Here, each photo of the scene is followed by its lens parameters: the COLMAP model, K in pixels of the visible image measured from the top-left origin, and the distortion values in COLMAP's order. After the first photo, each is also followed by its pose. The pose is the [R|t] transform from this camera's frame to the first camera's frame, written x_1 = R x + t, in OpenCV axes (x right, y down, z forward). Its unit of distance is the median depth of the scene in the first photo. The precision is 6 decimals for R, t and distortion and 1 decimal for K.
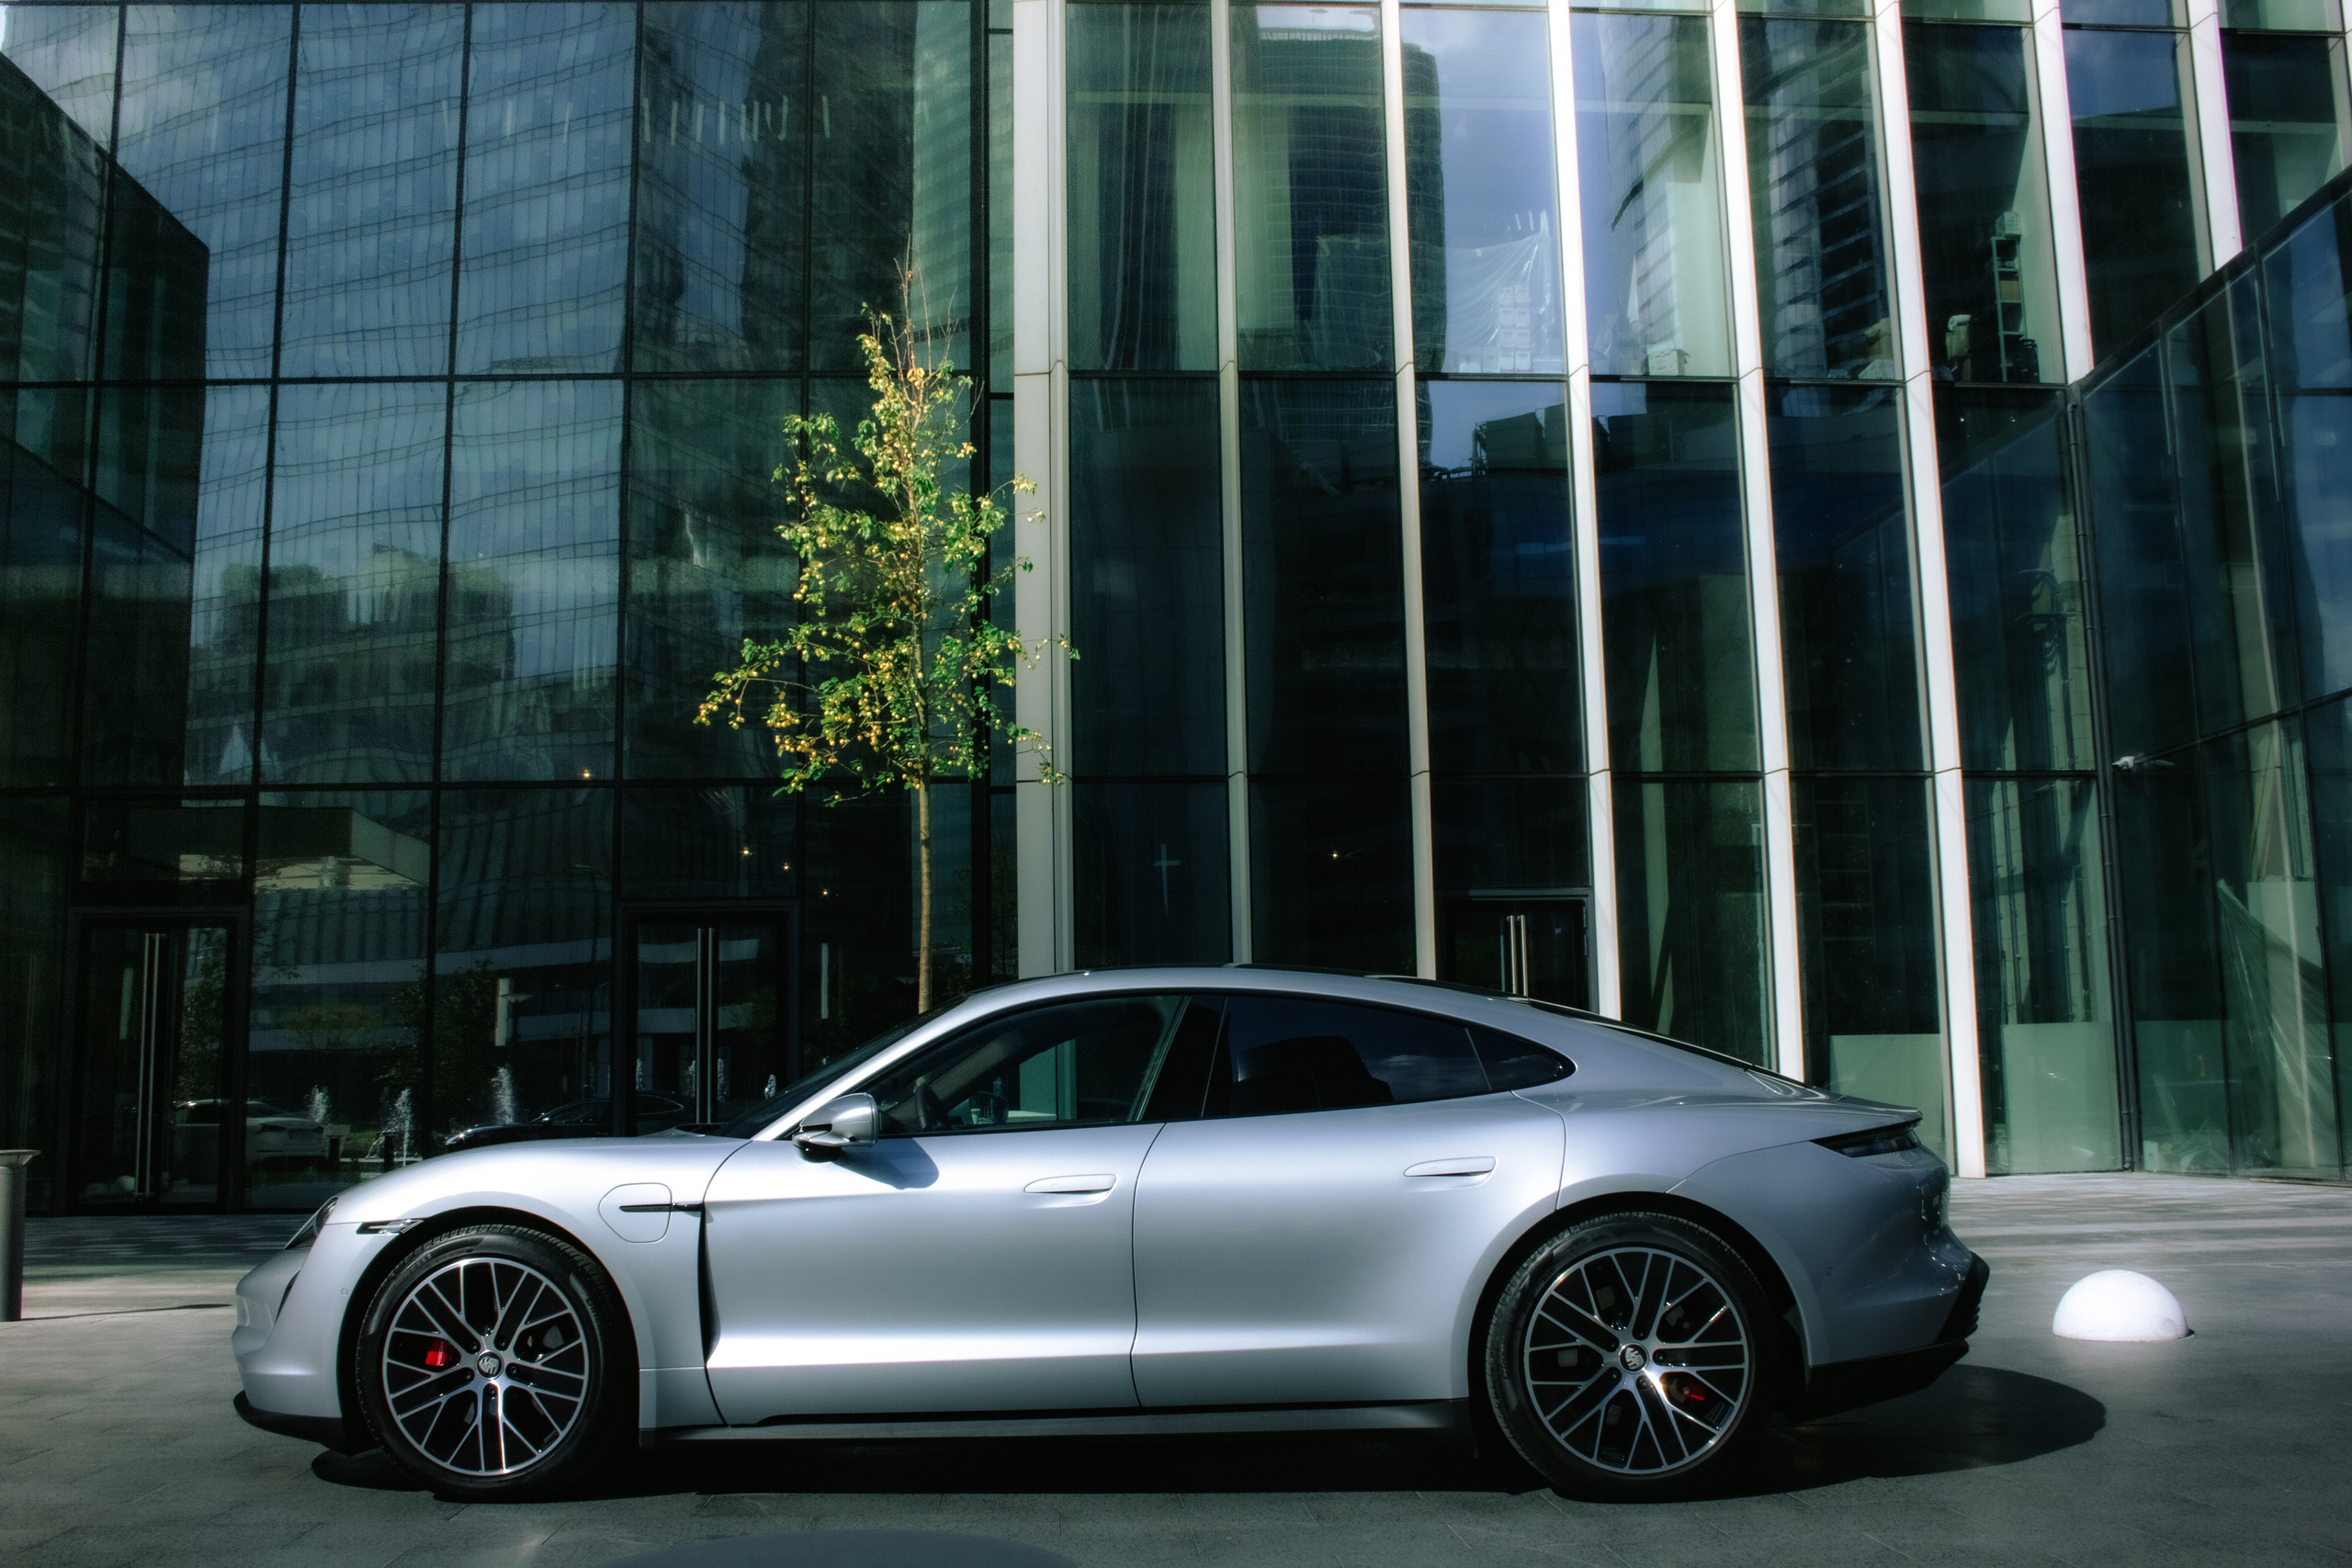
lens RADIAL K [[2219.9, 0, 1176.0], [0, 2219.9, 784.0], [0, 0, 1]] dist [-0.150844, 0.252901]
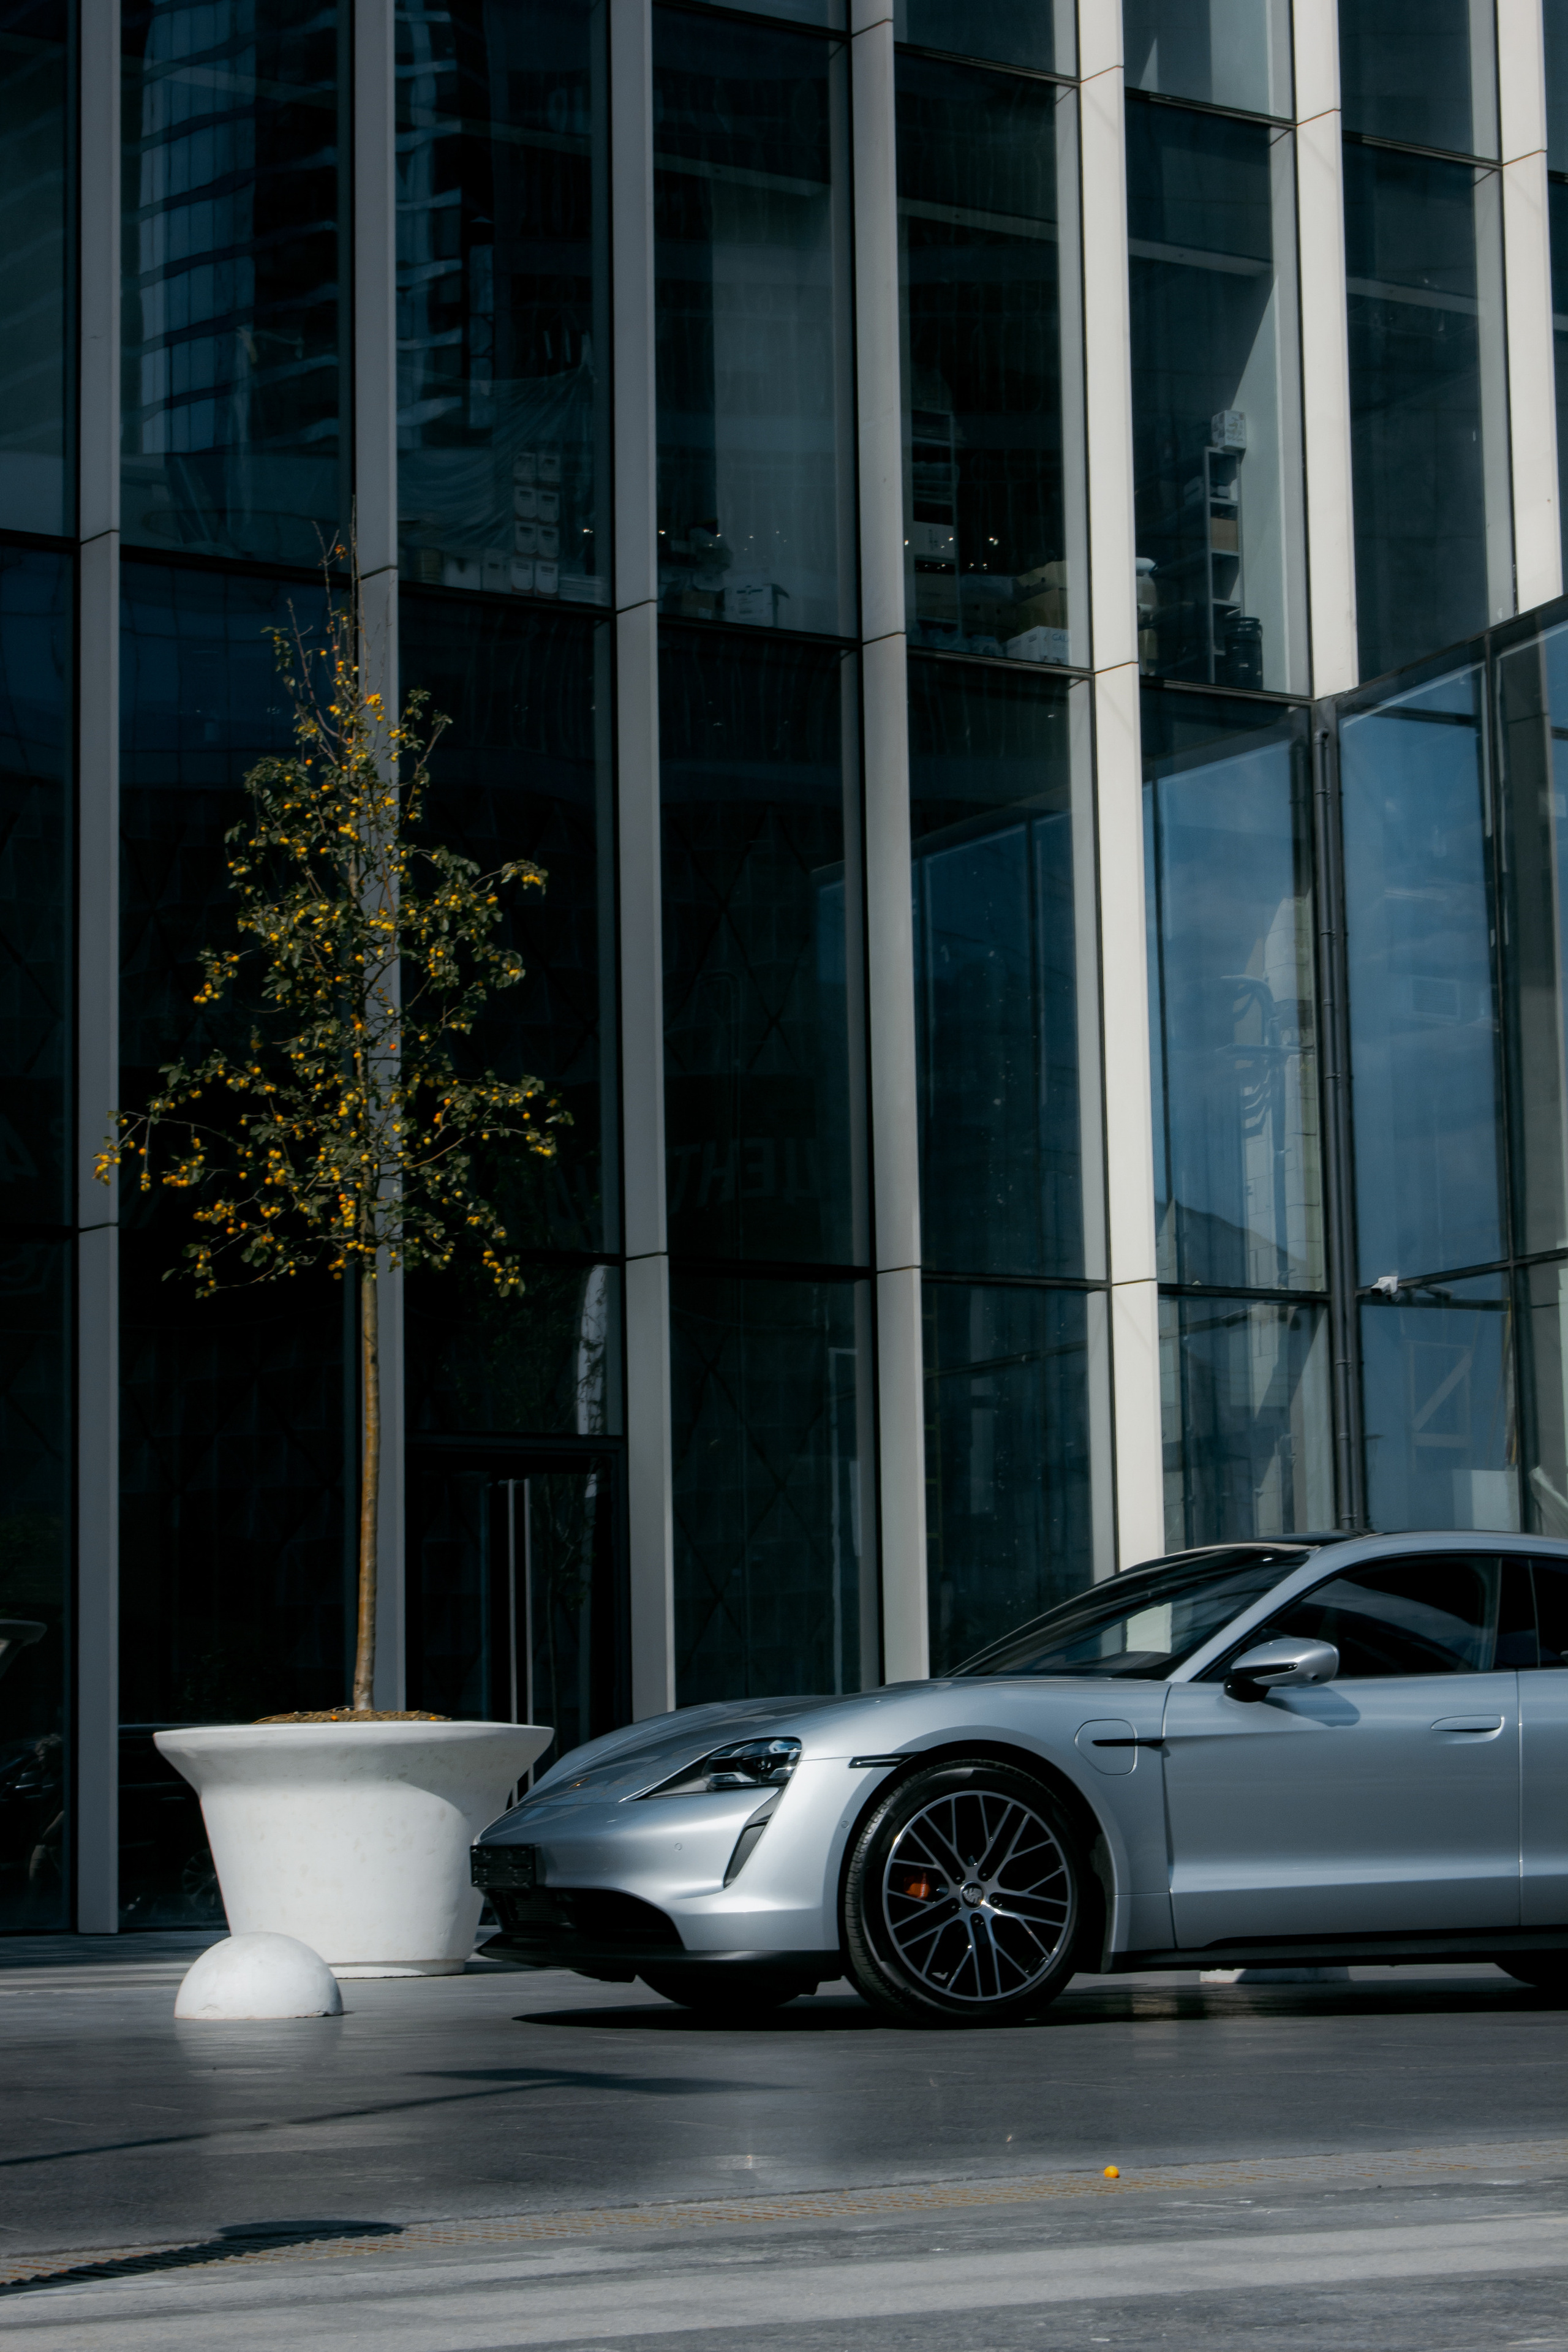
lens RADIAL K [[4932.6, 0, 784.0], [0, 4932.6, 1176.0], [0, 0, 1]] dist [0.125445, -0.069616]
pose [[0.900062, 0.060290, 0.431572, -0.365848], [-0.058841, 0.998127, -0.016721, -0.006661], [-0.431772, -0.010345, 0.901924, -0.271262]]
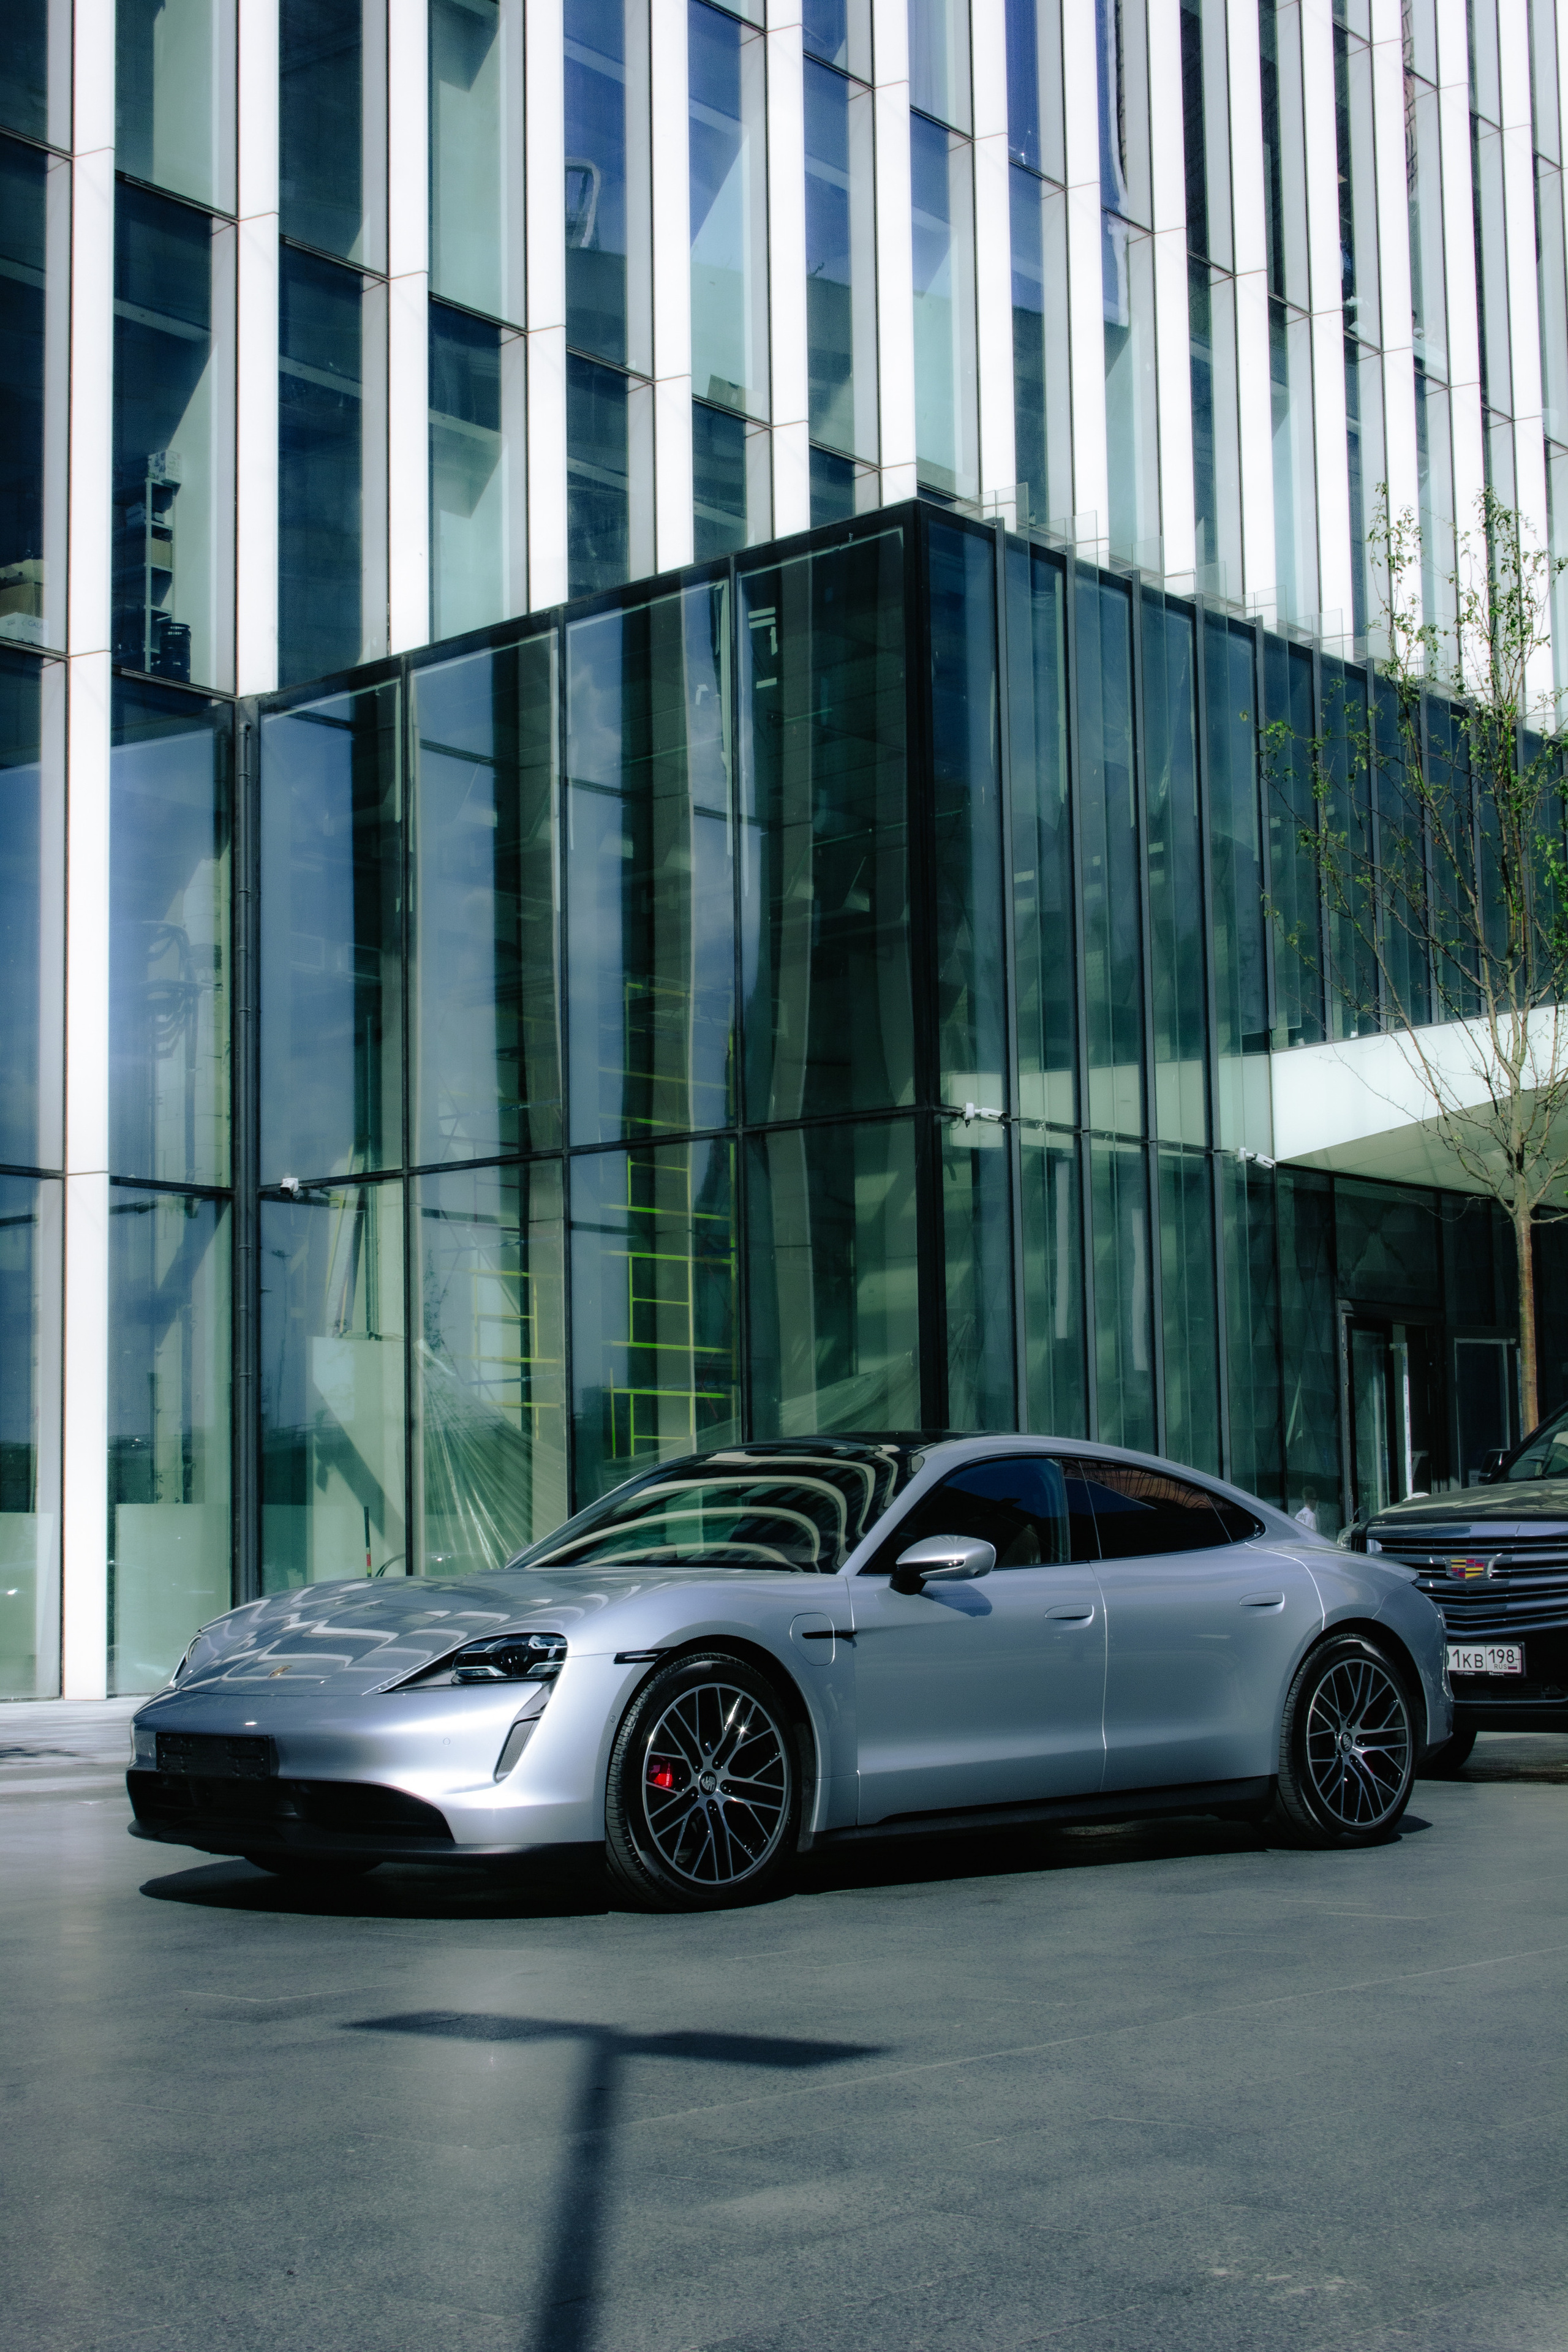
lens RADIAL K [[3680.4, 0, 784.0], [0, 3680.4, 1176.0], [0, 0, 1]] dist [0.028076, 0.050751]
pose [[0.673429, 0.086657, 0.734155, -0.423084], [-0.099983, 0.994657, -0.025693, 0.003661], [-0.732460, -0.056101, 0.678495, -0.059923]]
